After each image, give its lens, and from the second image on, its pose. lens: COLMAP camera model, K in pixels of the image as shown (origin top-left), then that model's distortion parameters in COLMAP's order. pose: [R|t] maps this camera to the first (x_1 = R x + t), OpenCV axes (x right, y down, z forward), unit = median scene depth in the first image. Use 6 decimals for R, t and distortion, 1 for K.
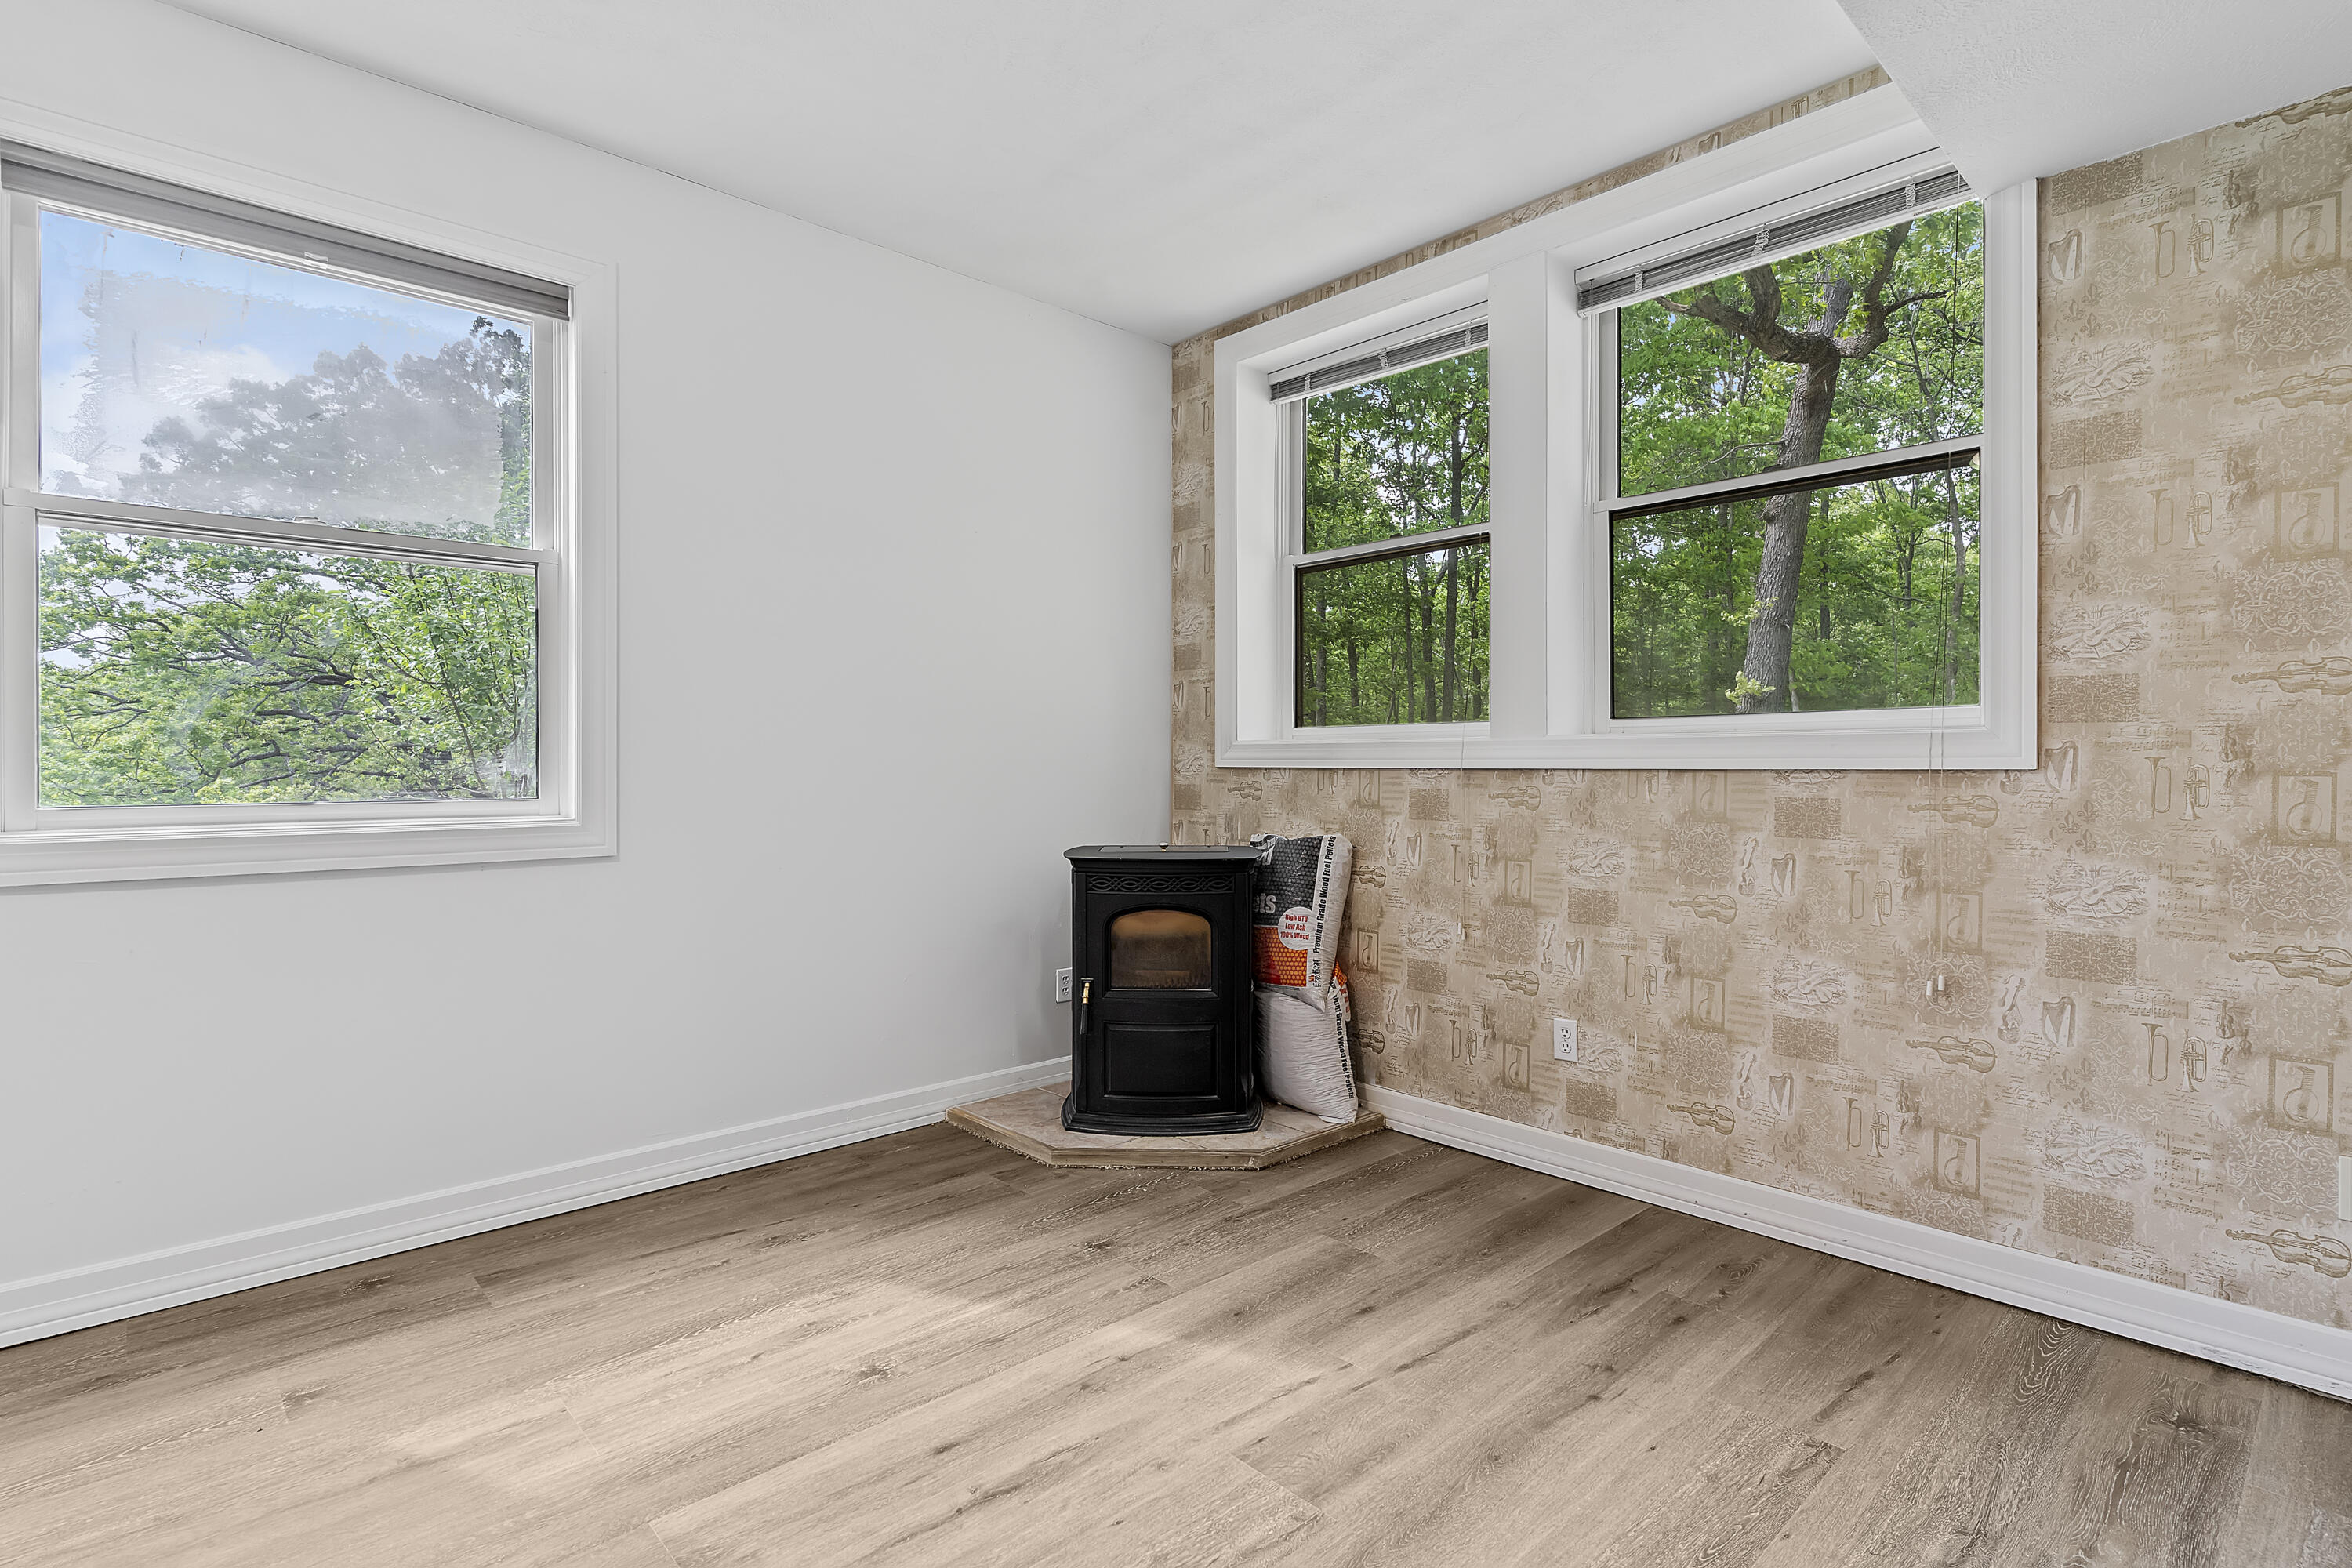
lens RADIAL K [[1143.0, 0, 1173.3], [0, 1143.0, 764.7], [0, 0, 1]] dist [0.002363, -0.000324]
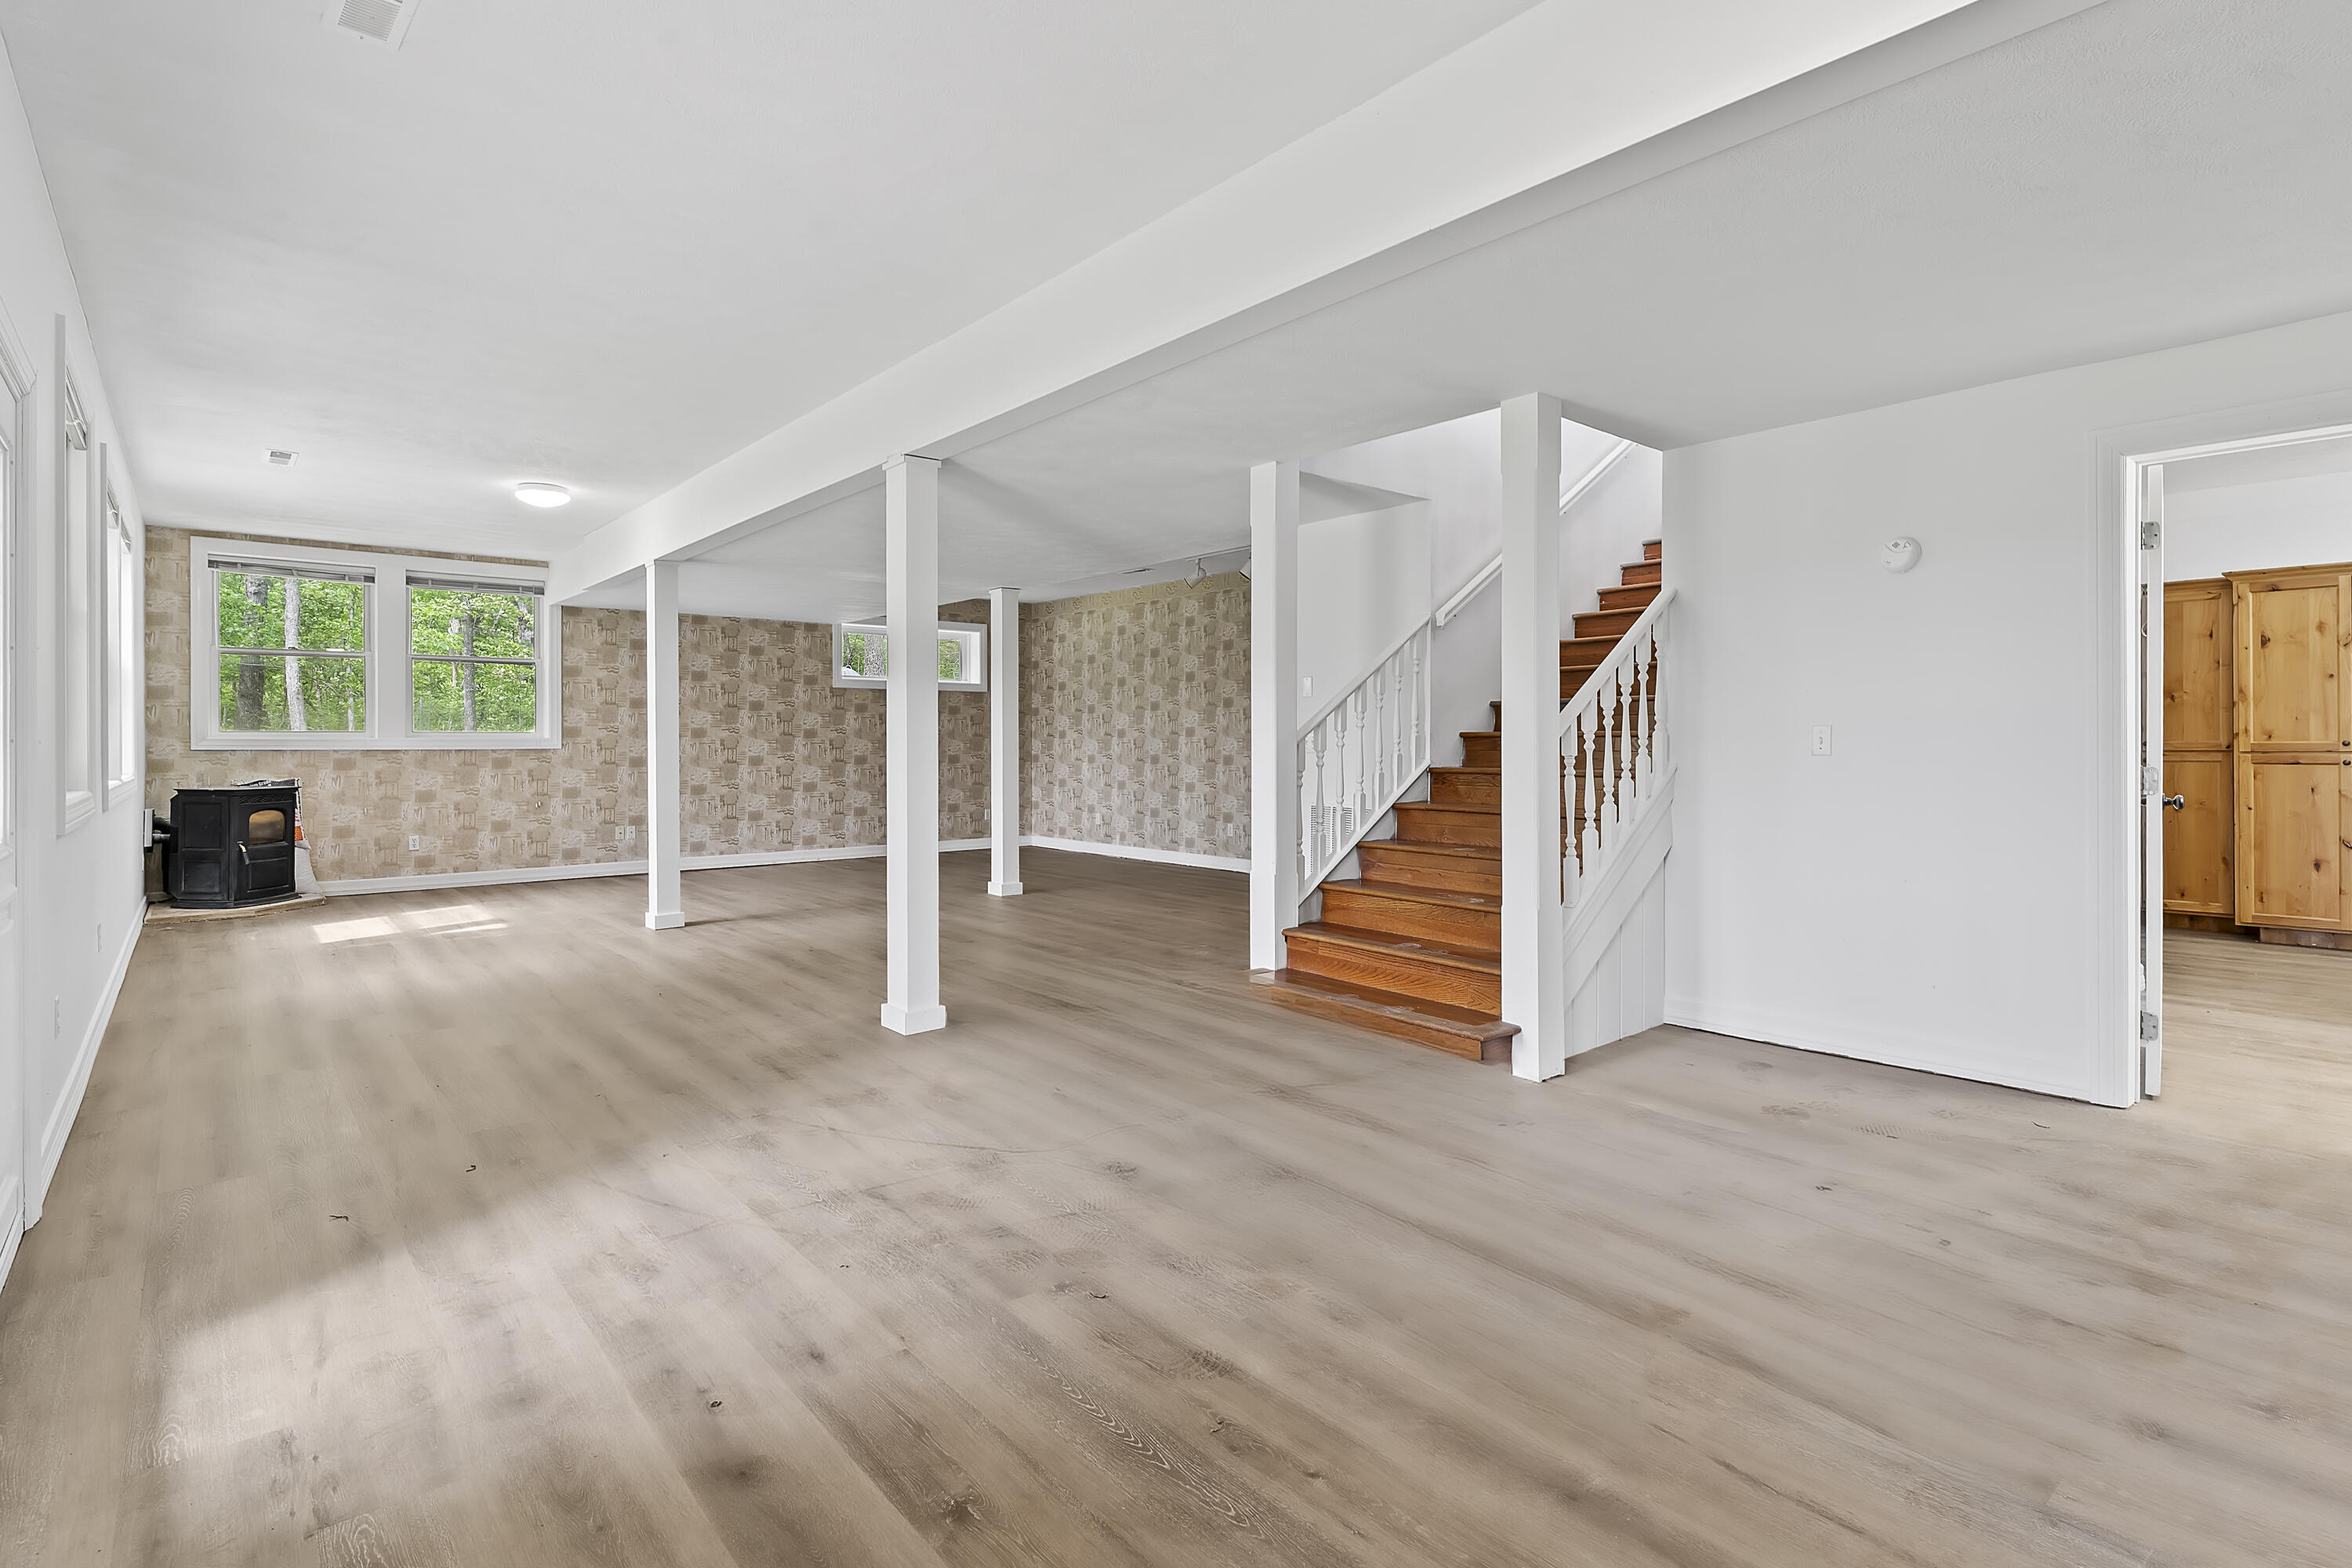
lens RADIAL K [[1143.0, 0, 1182.4], [0, 1143.0, 737.0], [0, 0, 1]] dist [0.002363, -0.000324]
pose [[0.035646, -0.000246, 0.999364, -2.527002], [-0.002863, 0.999996, 0.000348, -0.035381], [-0.999360, -0.002874, 0.035645, -1.066476]]
